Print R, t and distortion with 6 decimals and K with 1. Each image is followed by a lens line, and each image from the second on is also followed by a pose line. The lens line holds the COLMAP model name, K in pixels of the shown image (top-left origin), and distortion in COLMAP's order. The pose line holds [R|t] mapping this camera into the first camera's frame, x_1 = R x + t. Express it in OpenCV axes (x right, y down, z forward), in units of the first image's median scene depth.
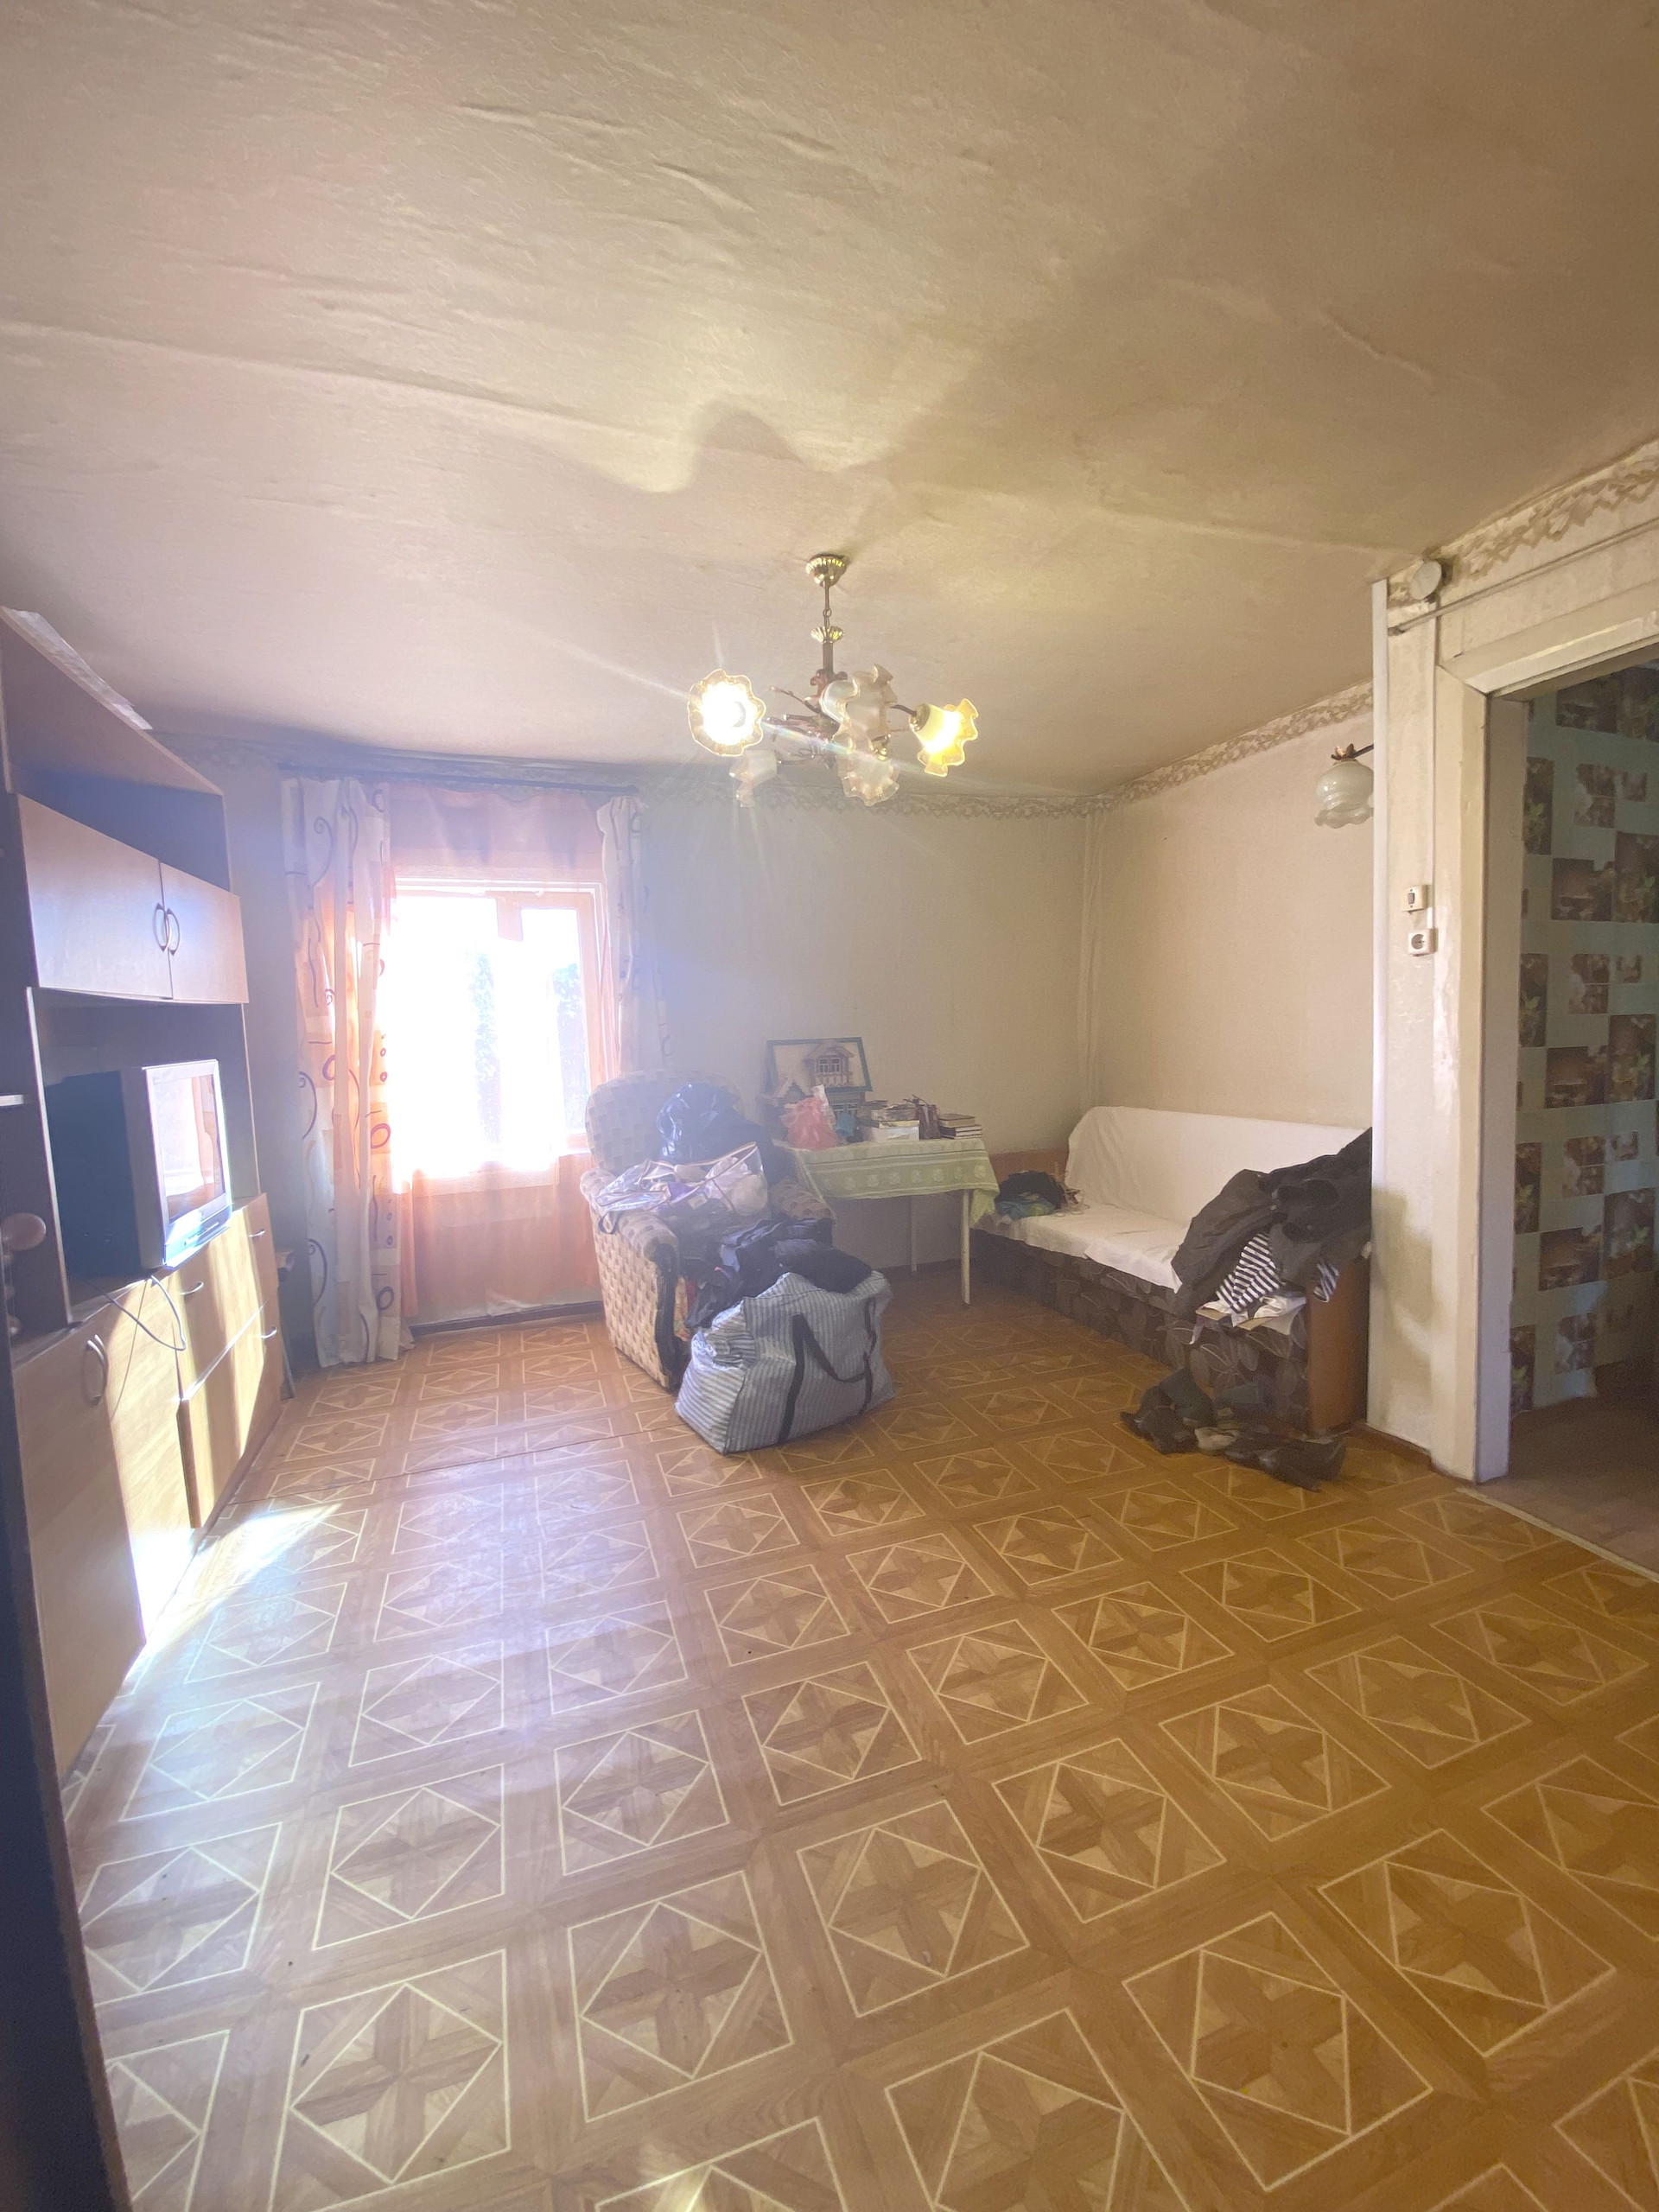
lens RADIAL K [[900.1, 0, 816.0], [0, 900.1, 1103.0], [0, 0, 1]] dist [0.045820, -0.031504]
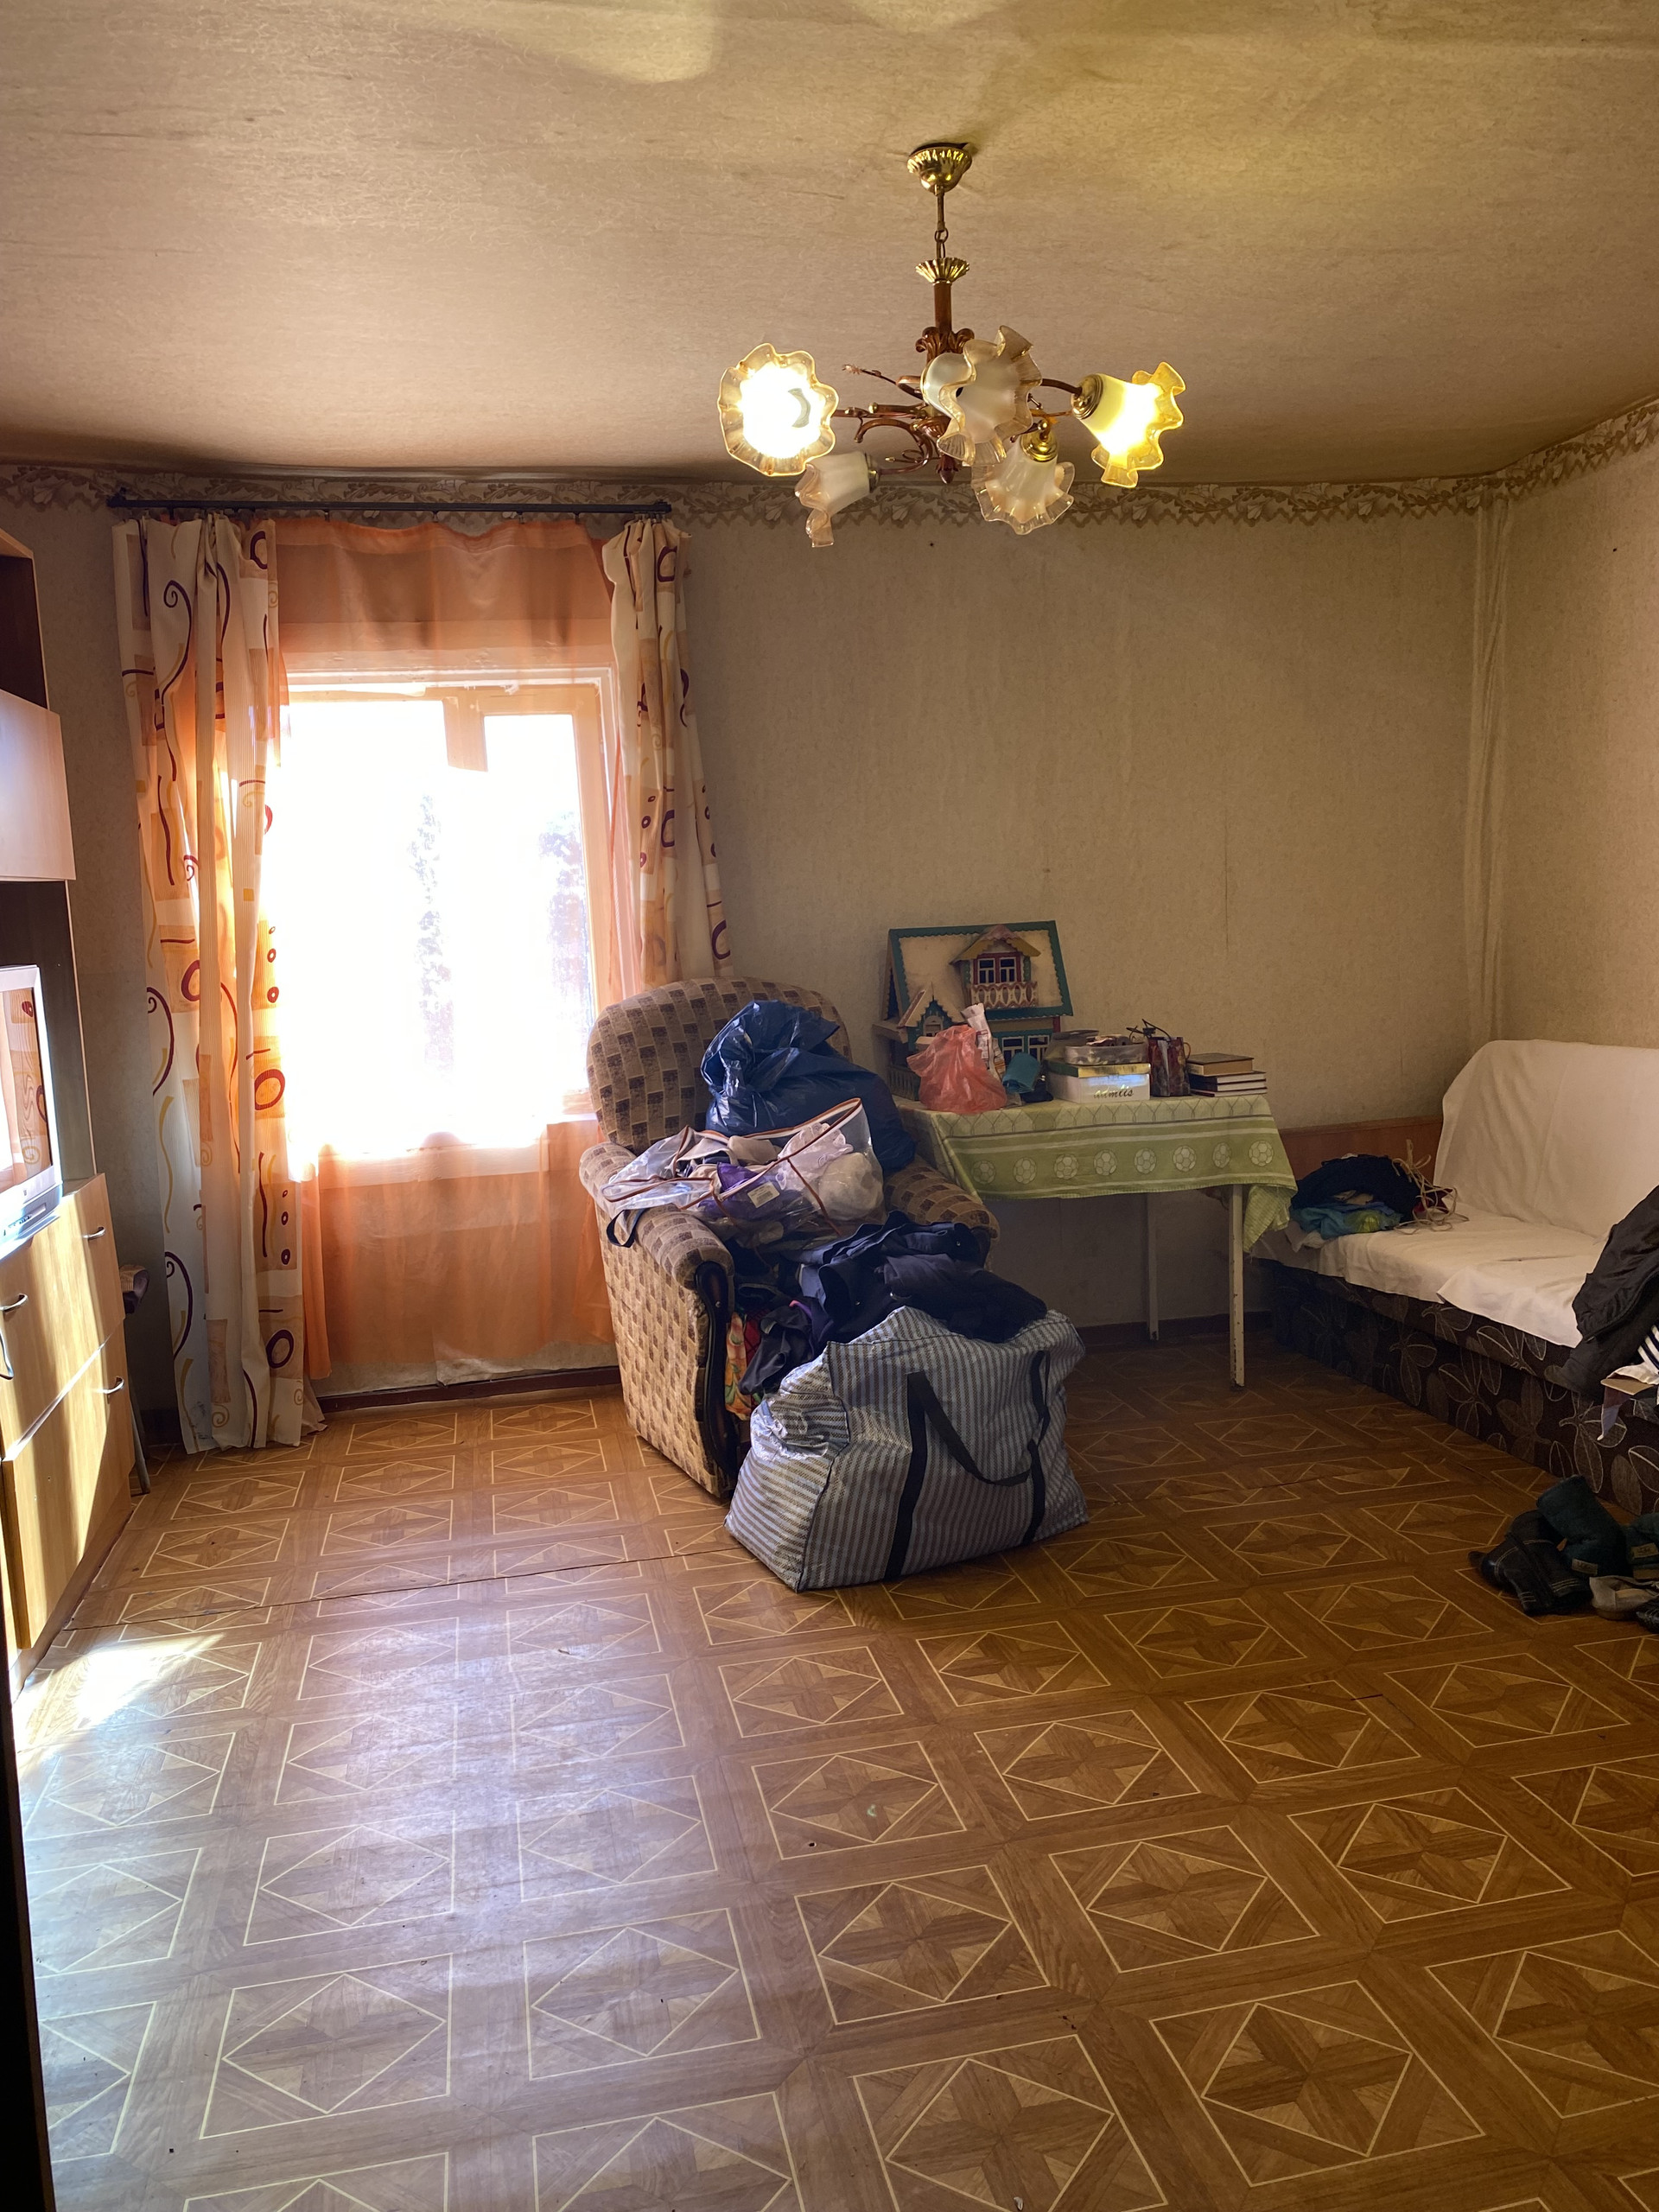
lens RADIAL K [[1726.7, 0, 829.5], [0, 1726.7, 1106.0], [0, 0, 1]] dist [0.043030, -0.005801]
pose [[0.991437, -0.000081, -0.130584, 0.079211], [0.003734, 0.999608, 0.027731, 0.021166], [0.130530, -0.027982, 0.991049, -0.180637]]
